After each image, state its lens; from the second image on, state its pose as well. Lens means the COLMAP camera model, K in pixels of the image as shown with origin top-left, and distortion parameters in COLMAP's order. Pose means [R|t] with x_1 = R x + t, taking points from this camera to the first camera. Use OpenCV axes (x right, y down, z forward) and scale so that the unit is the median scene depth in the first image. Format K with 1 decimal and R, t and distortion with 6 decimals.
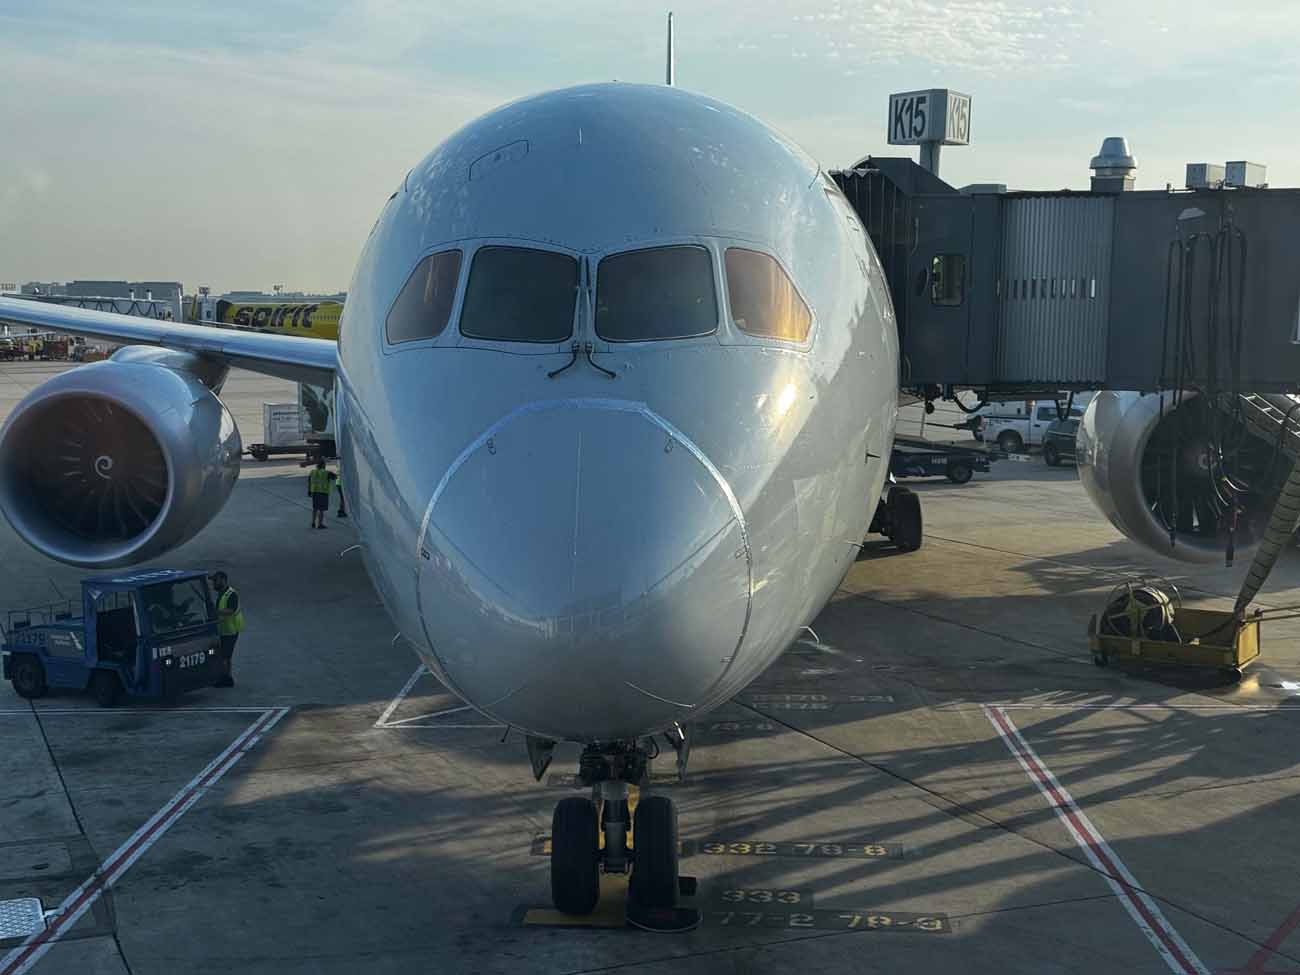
lens RADIAL K [[1811.1, 0, 649.9], [0, 1811.1, 487.4], [0, 0, 1]] dist [0.131199, 0.000000]
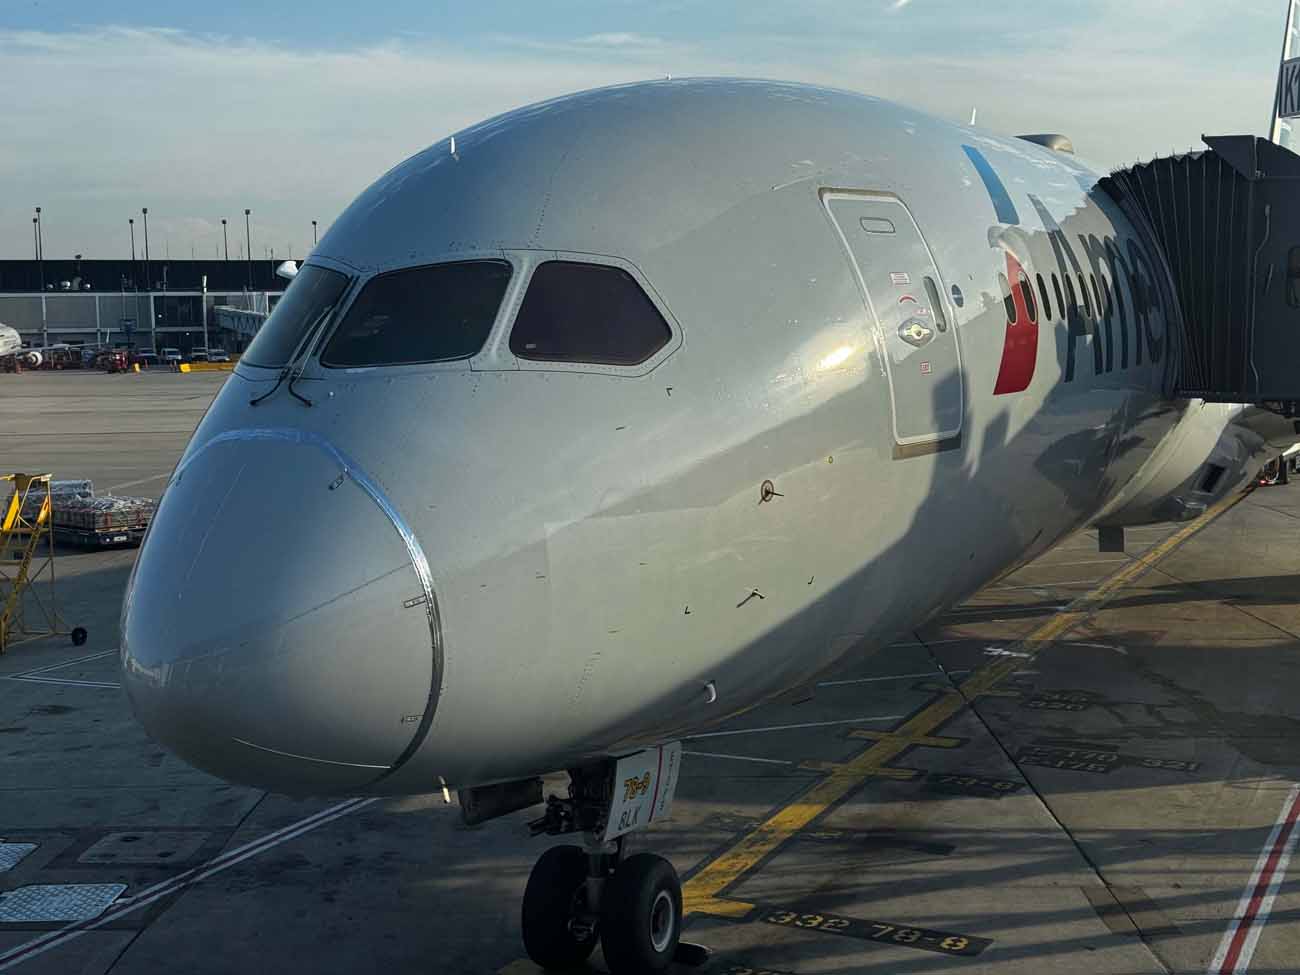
lens RADIAL K [[1811.1, 0, 652.1], [0, 1811.1, 492.4], [0, 0, 1]] dist [0.131199, 0.000000]
pose [[0.920004, 0.032135, -0.390589, 0.470768], [-0.030694, 0.999479, 0.009932, -0.029323], [0.390705, 0.002851, 0.920512, 0.200984]]
